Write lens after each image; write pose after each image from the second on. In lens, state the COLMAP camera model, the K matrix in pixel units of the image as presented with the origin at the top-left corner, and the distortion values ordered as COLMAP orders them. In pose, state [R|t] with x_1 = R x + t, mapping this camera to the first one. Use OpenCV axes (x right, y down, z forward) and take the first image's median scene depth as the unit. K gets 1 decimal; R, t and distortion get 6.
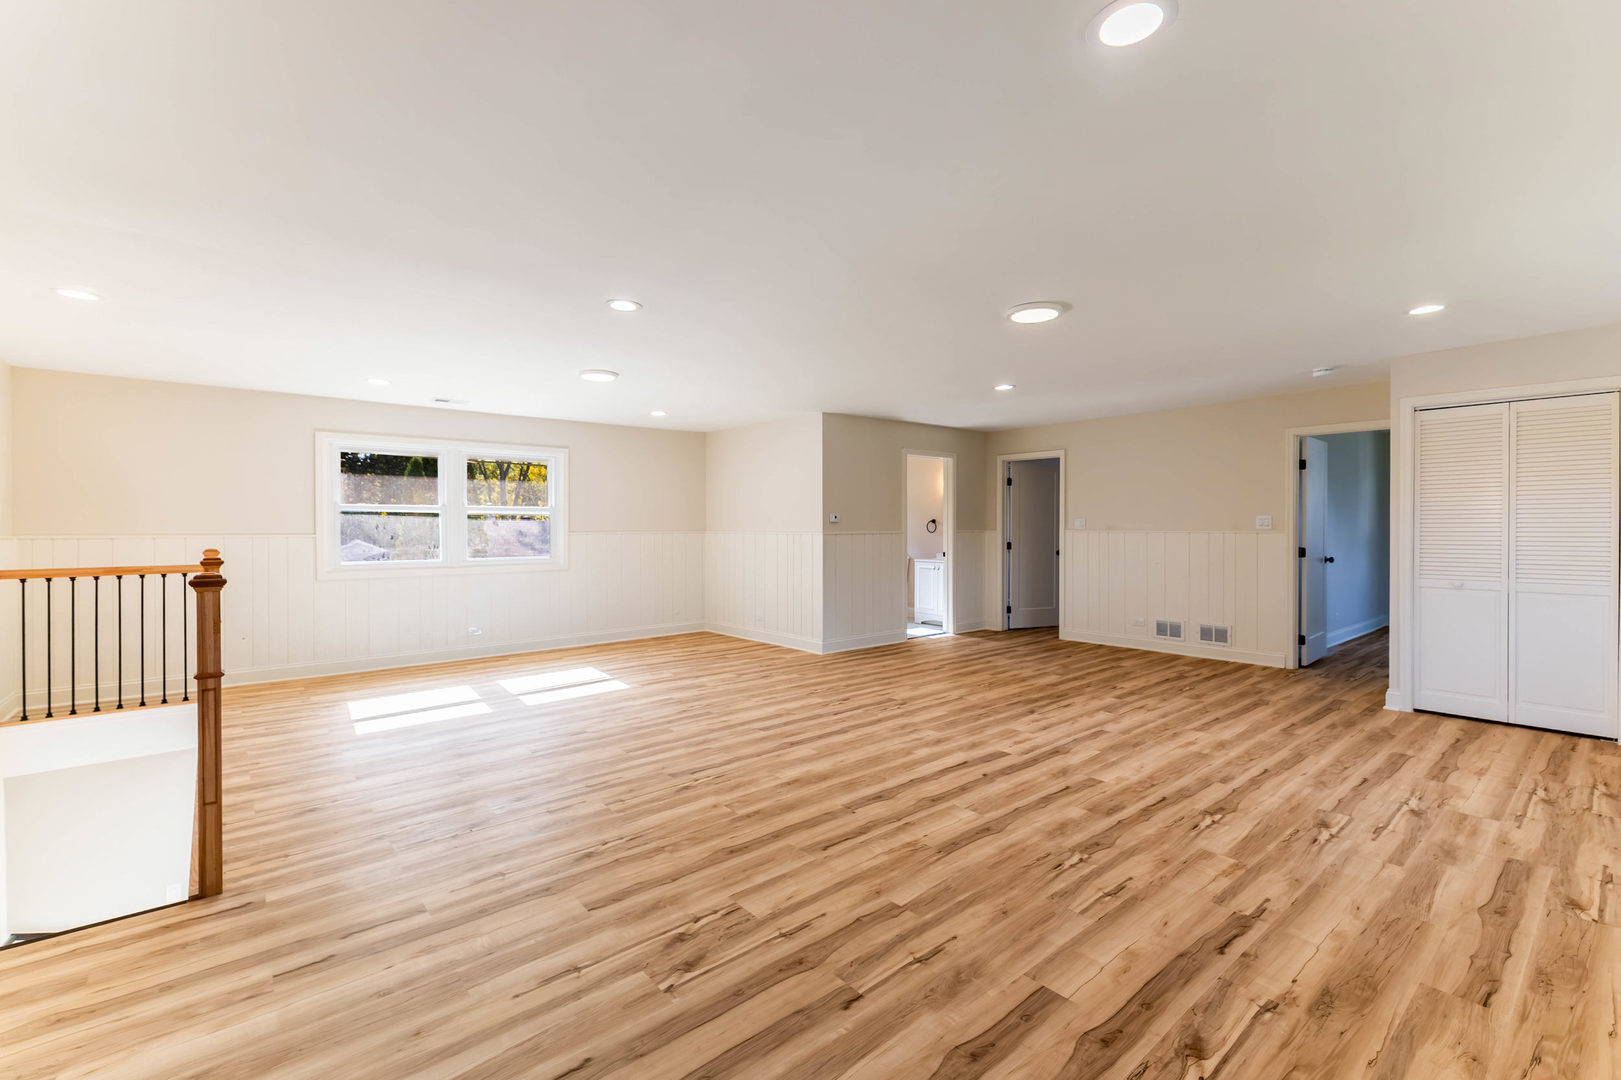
lens RADIAL K [[703.3, 0, 817.3], [0, 703.3, 535.8], [0, 0, 1]] dist [0.015330, -0.005301]
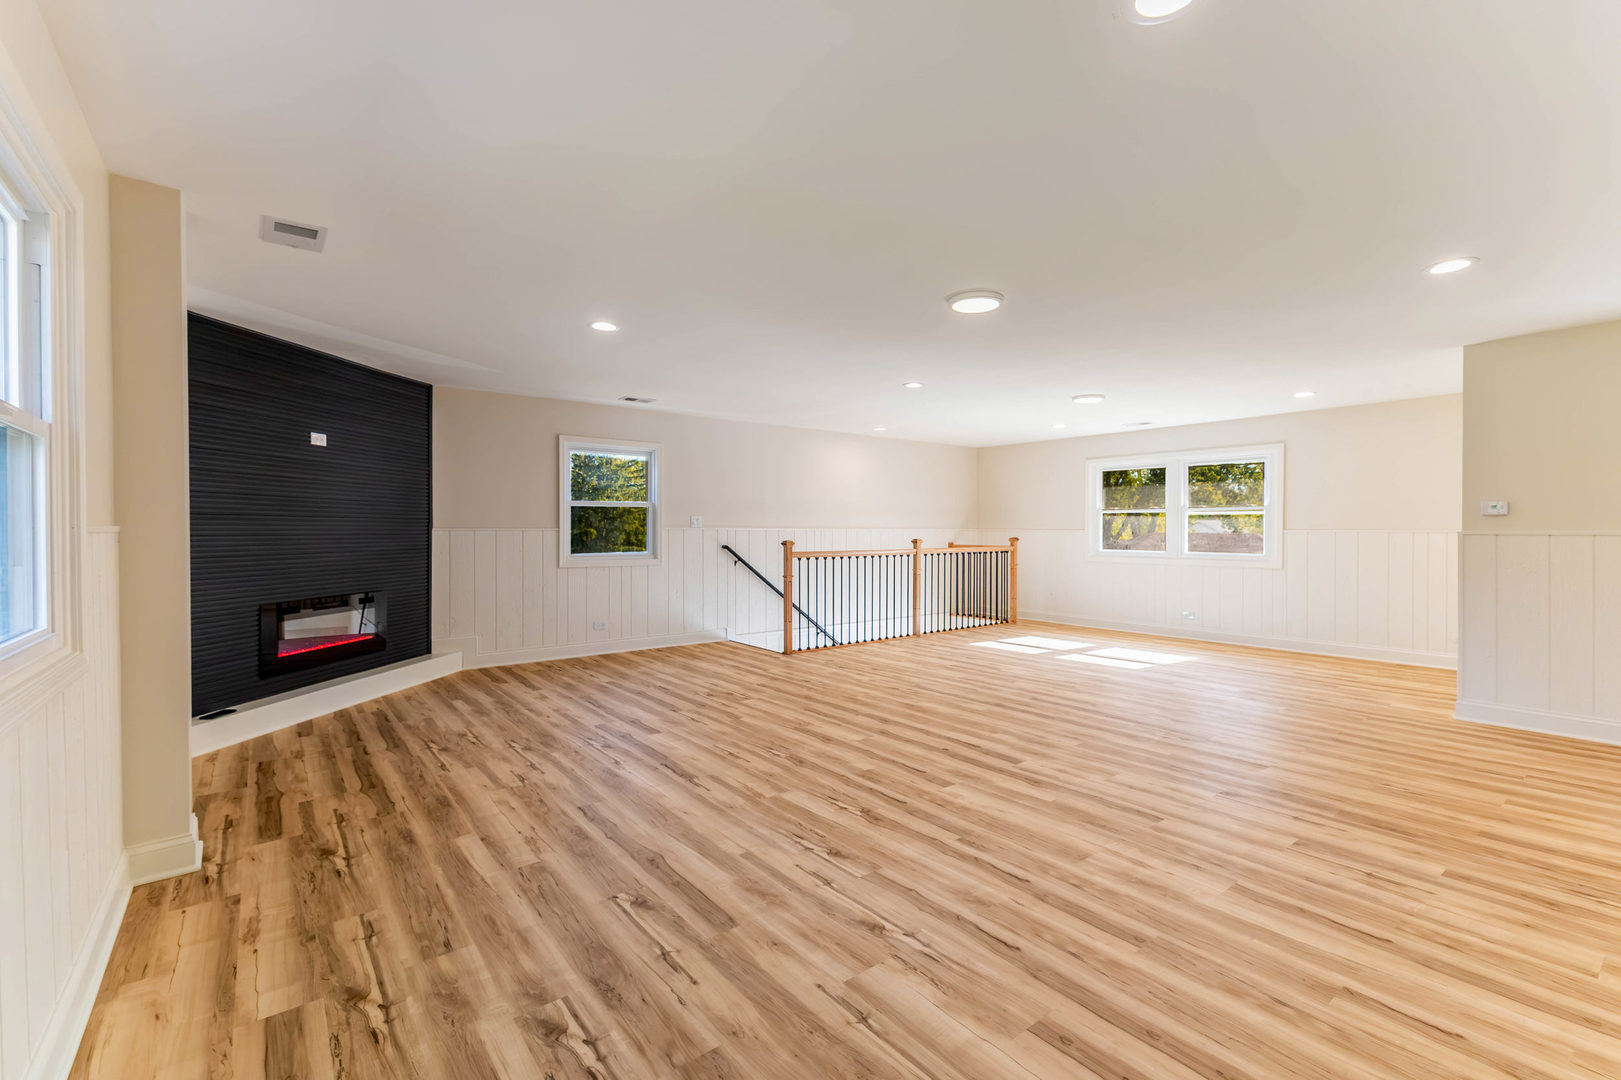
lens RADIAL K [[701.7, 0, 810.5], [0, 701.7, 540.0], [0, 0, 1]] dist [0.010800, -0.000378]
pose [[-0.041982, 0.018057, -0.998955, 1.311037], [-0.013318, 0.999738, 0.018631, -0.001629], [0.999030, 0.014087, -0.041730, 0.823635]]
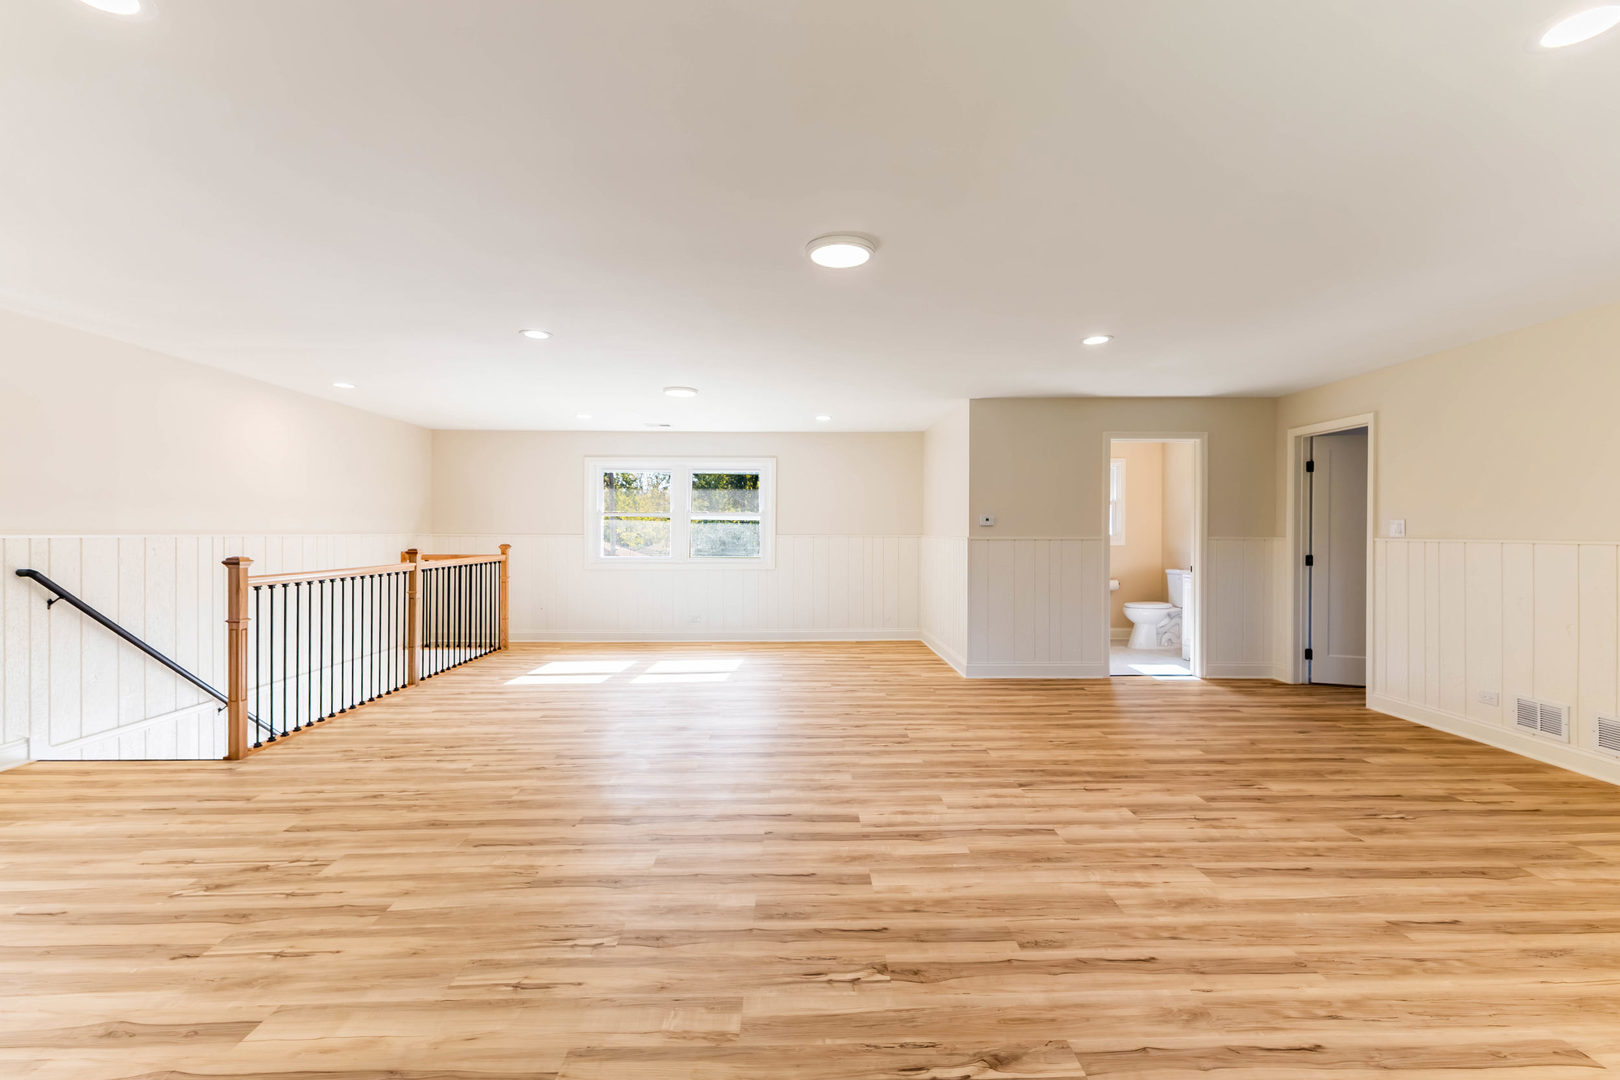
lens RADIAL K [[711.9, 0, 814.2], [0, 711.9, 534.8], [0, 0, 1]] dist [0.010879, -0.000449]
pose [[0.779056, 0.006986, -0.626916, 0.785314], [-0.012611, 0.999910, -0.004529, -0.002966], [0.626828, 0.011435, 0.779074, 0.381097]]
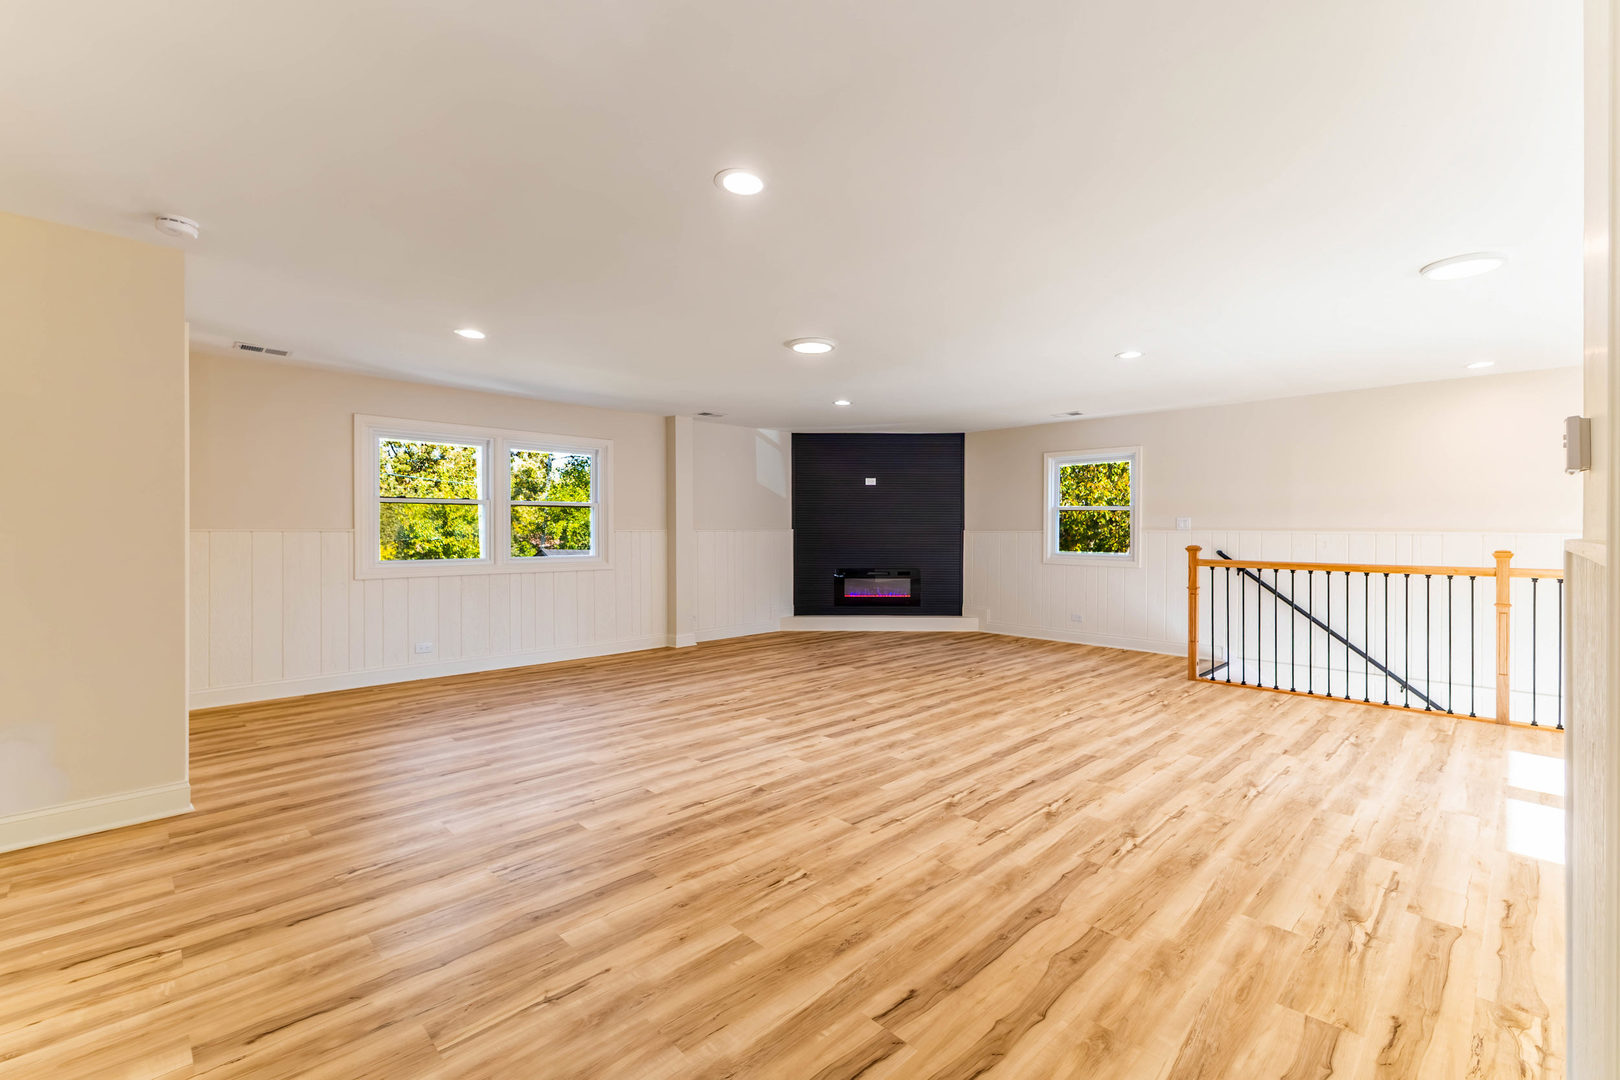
lens RADIAL K [[702.8, 0, 816.8], [0, 702.8, 535.8], [0, 0, 1]] dist [0.015330, -0.005301]
pose [[-0.997240, 0.001240, -0.074234, 0.393959], [-0.000192, 0.999814, 0.019289, -0.016301], [0.074244, 0.019250, -0.997054, 2.225781]]
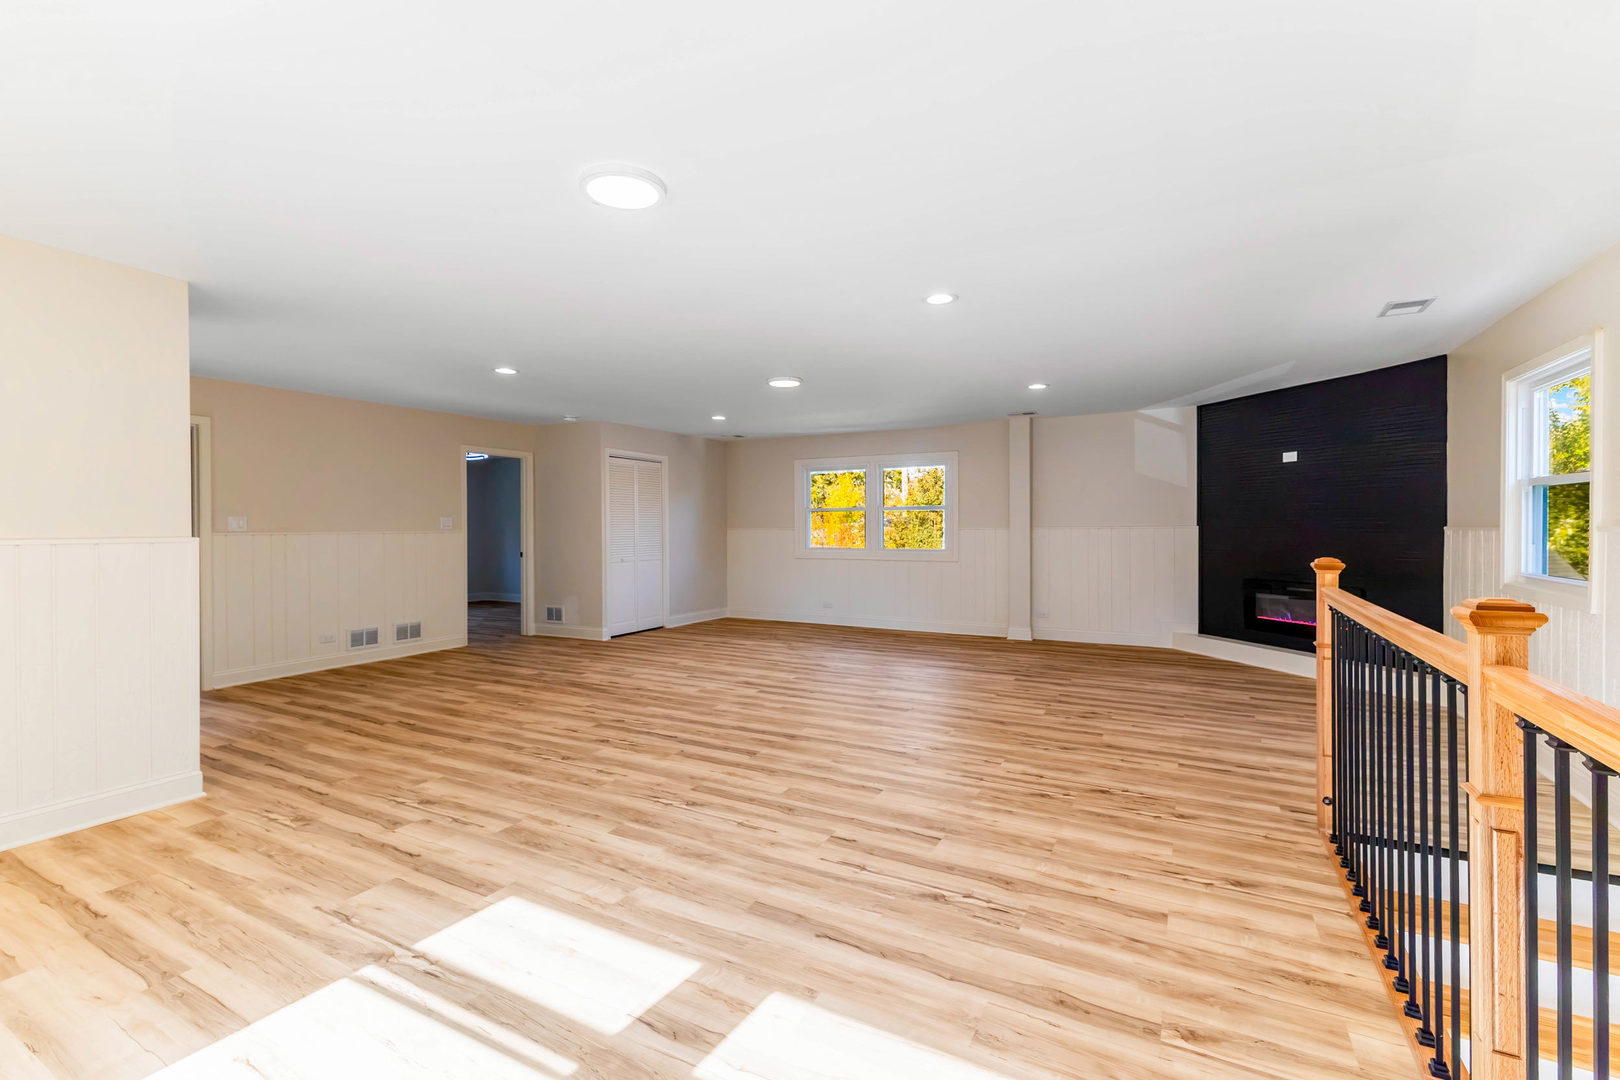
lens RADIAL K [[701.3, 0, 810.0], [0, 701.3, 540.0], [0, 0, 1]] dist [0.010800, -0.000378]
pose [[-0.357943, -0.012364, 0.933662, -1.114651], [0.016695, 0.999668, 0.019639, -0.009383], [-0.933594, 0.022617, -0.357618, 1.505704]]
